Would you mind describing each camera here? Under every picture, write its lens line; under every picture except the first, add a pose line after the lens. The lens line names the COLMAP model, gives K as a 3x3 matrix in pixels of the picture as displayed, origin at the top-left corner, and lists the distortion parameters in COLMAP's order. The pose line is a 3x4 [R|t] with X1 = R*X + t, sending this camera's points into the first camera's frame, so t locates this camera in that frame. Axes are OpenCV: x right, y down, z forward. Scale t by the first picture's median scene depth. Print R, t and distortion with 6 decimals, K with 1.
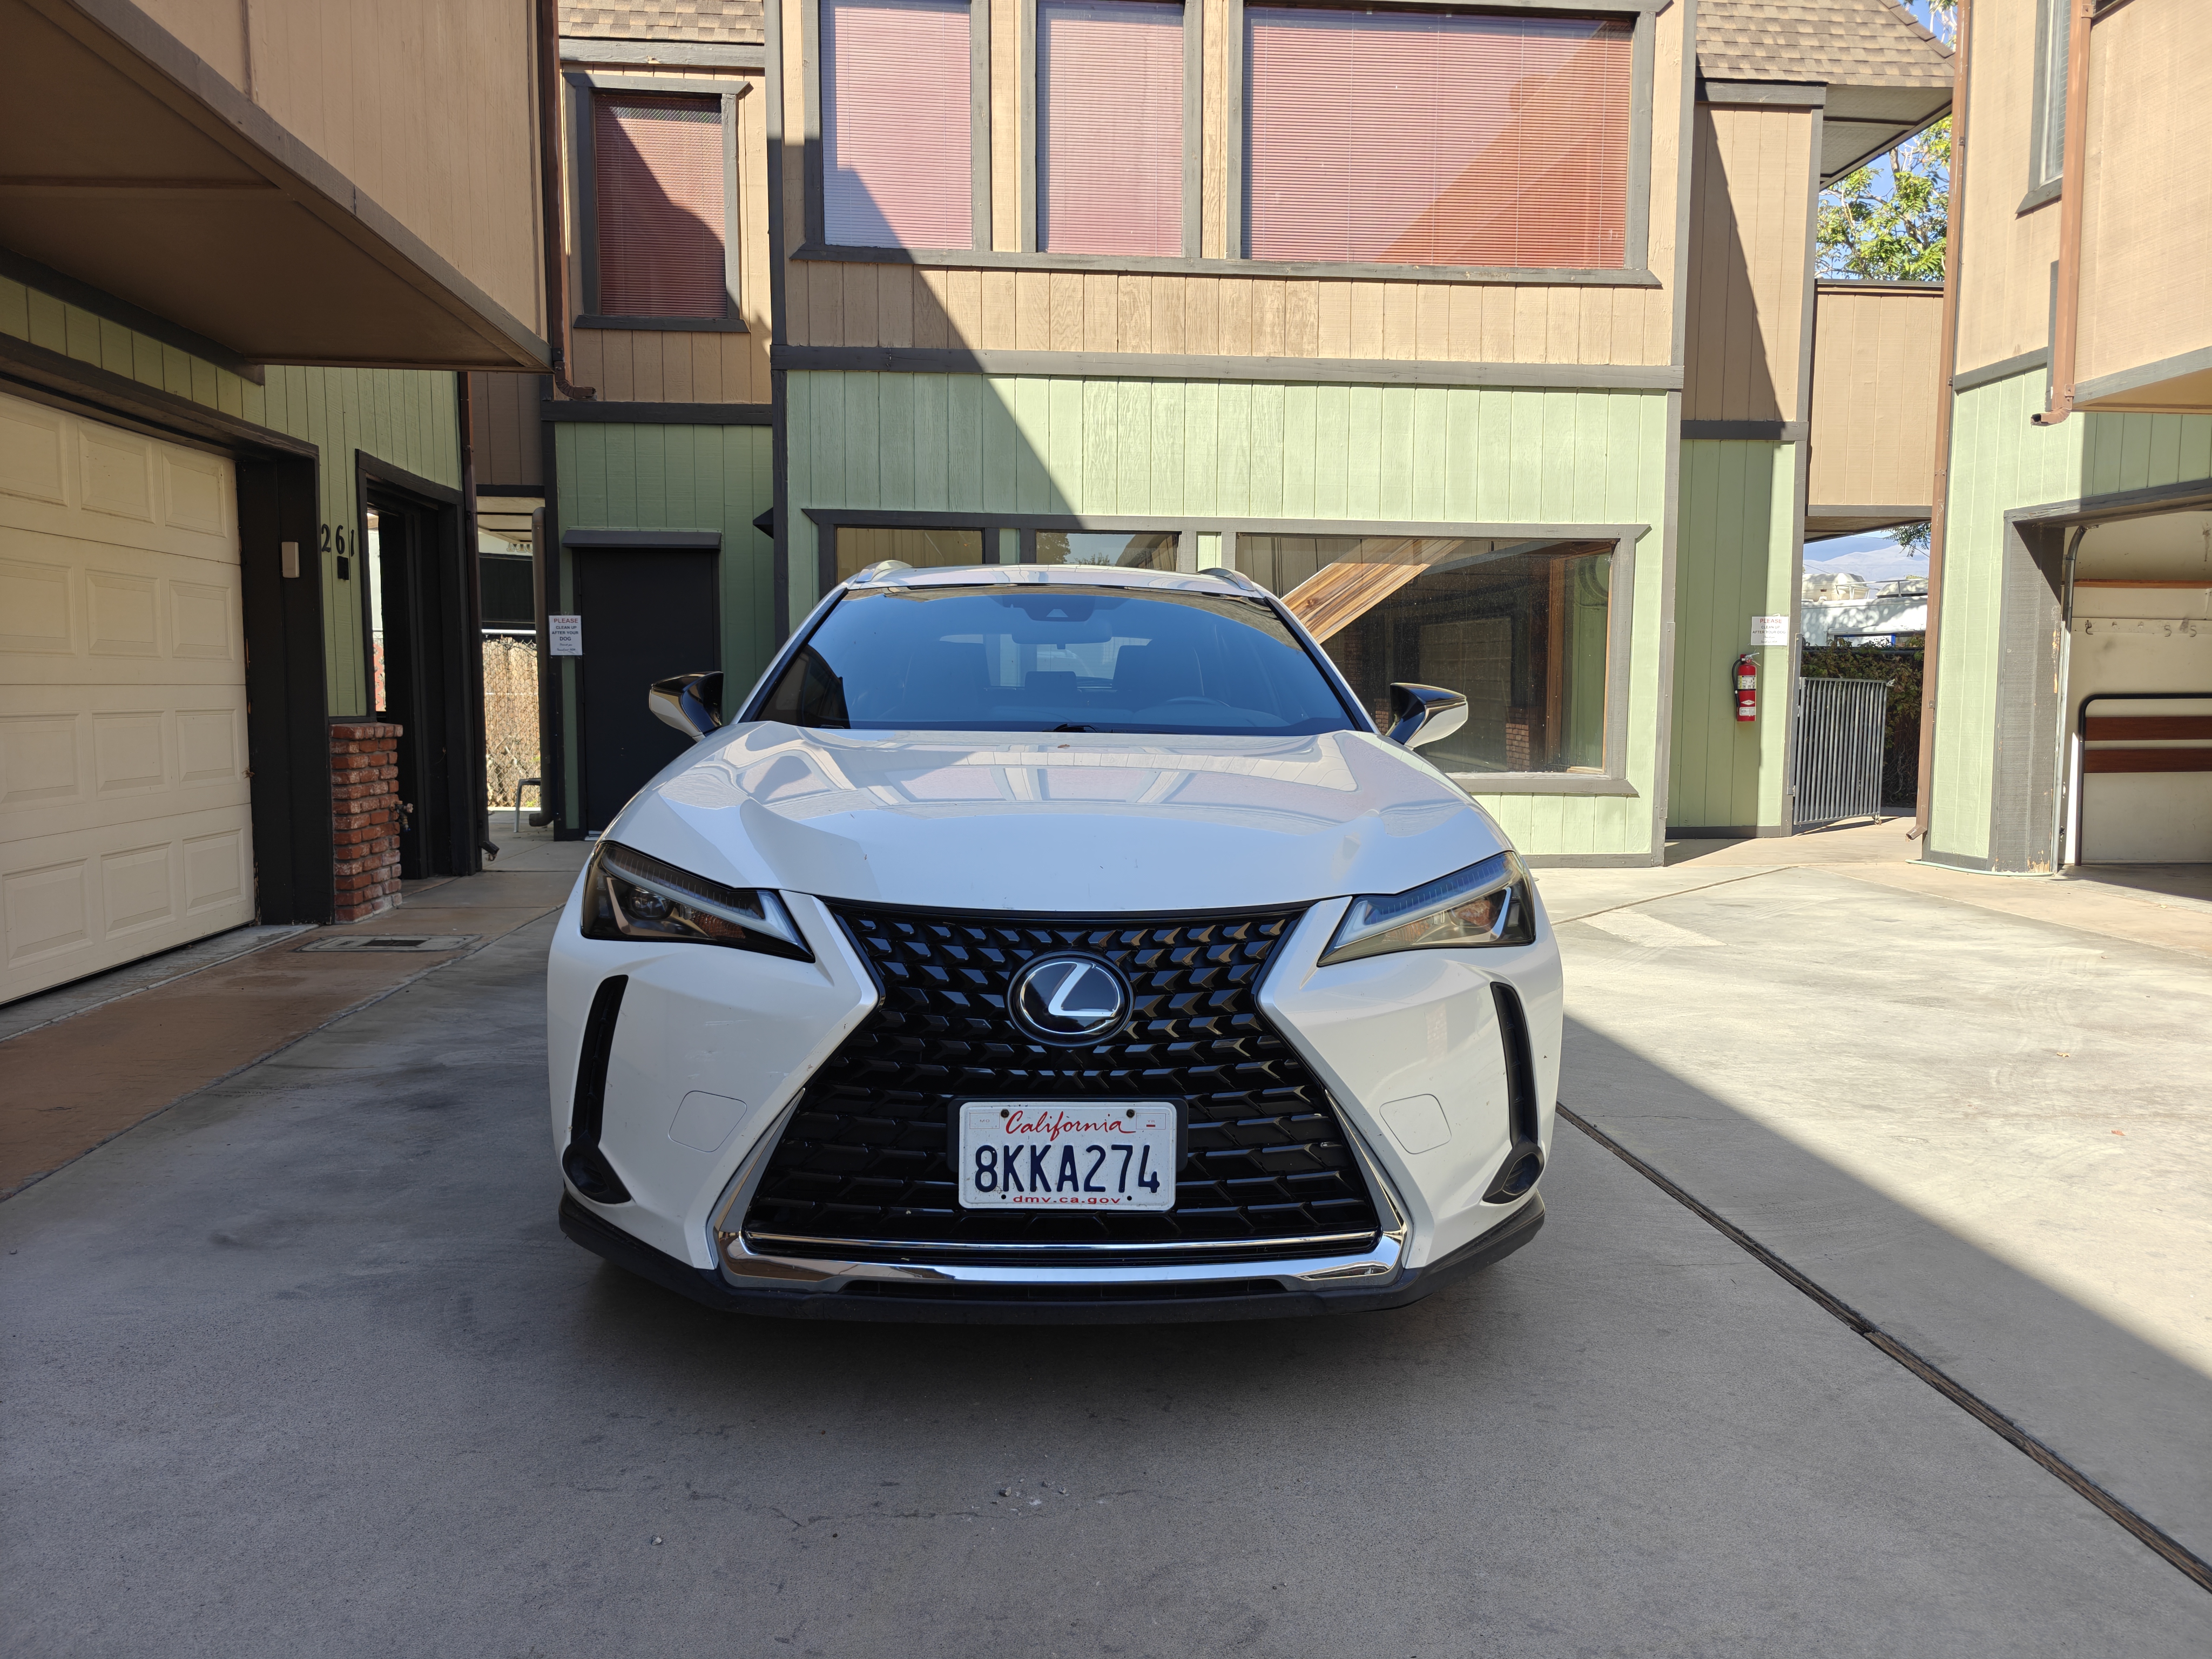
lens RADIAL K [[1496.0, 0, 1105.2], [0, 1496.0, 814.3], [0, 0, 1]] dist [0.027398, -0.036910]
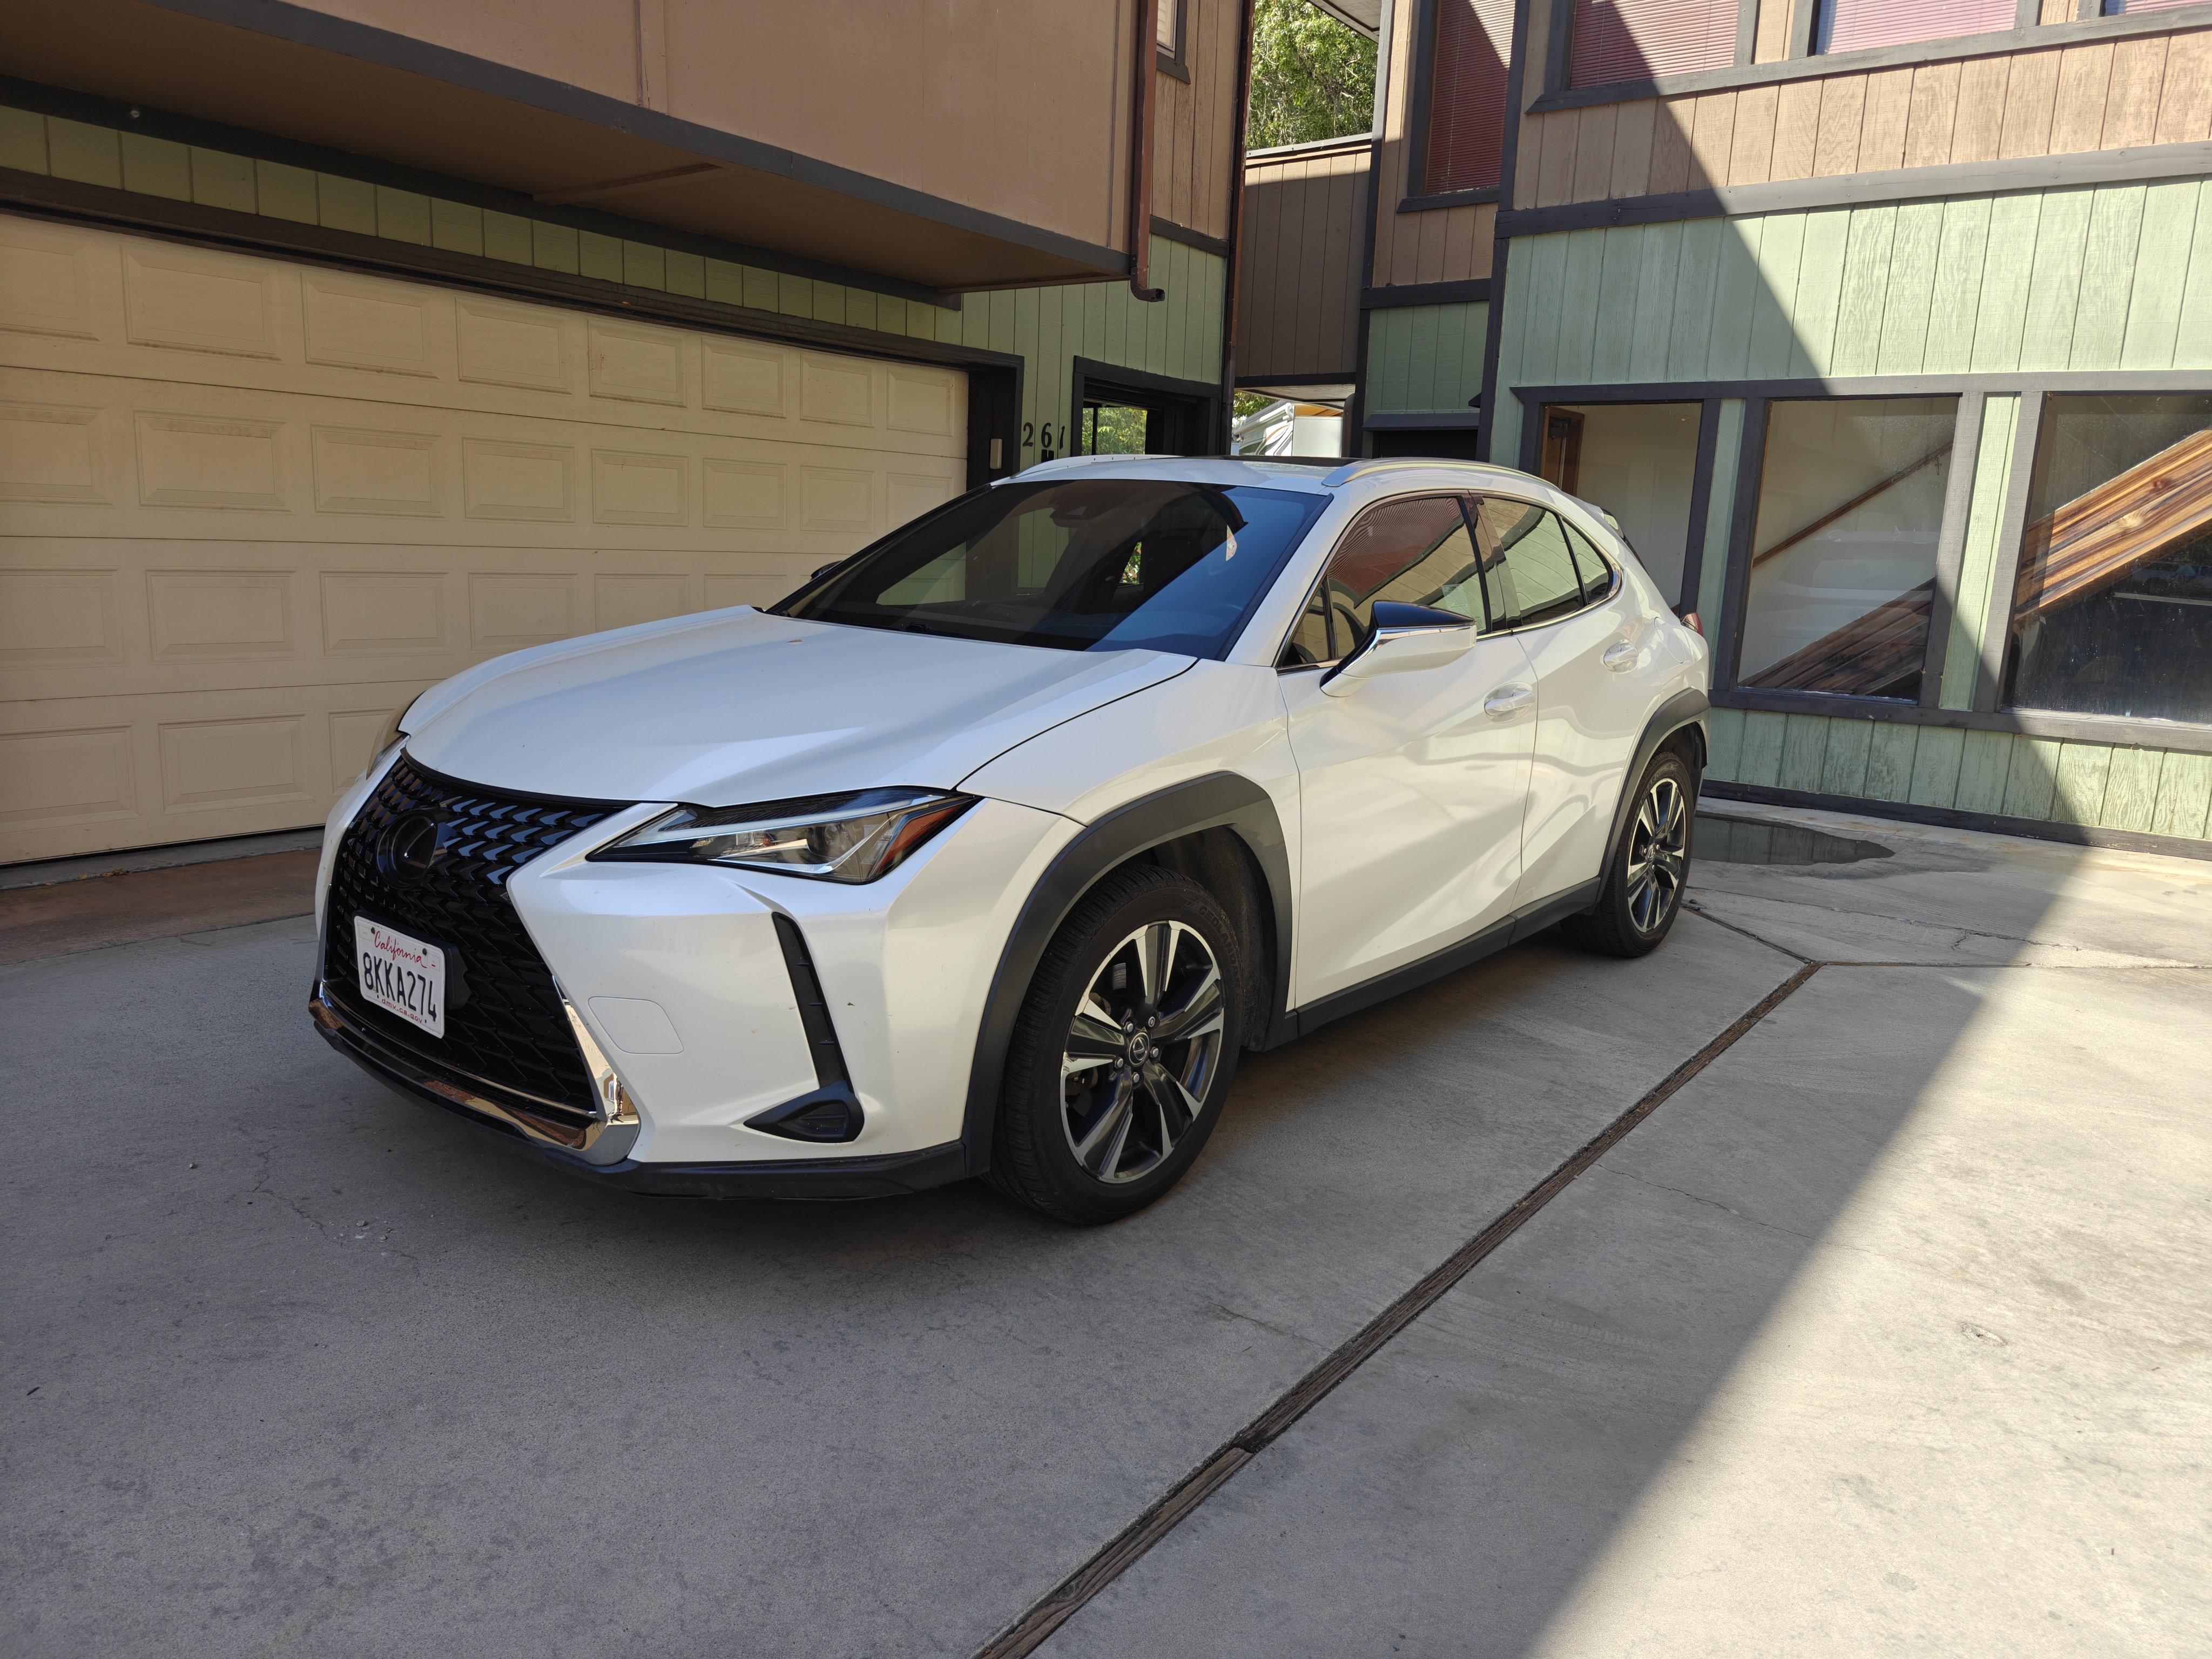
lens RADIAL K [[1497.3, 0, 1106.0], [0, 1497.3, 829.5], [0, 0, 1]] dist [0.036147, -0.039907]
pose [[0.745528, 0.148936, -0.649620, 0.268767], [-0.090306, 0.988296, 0.122945, -0.020807], [0.660328, -0.032994, 0.750252, 0.105811]]
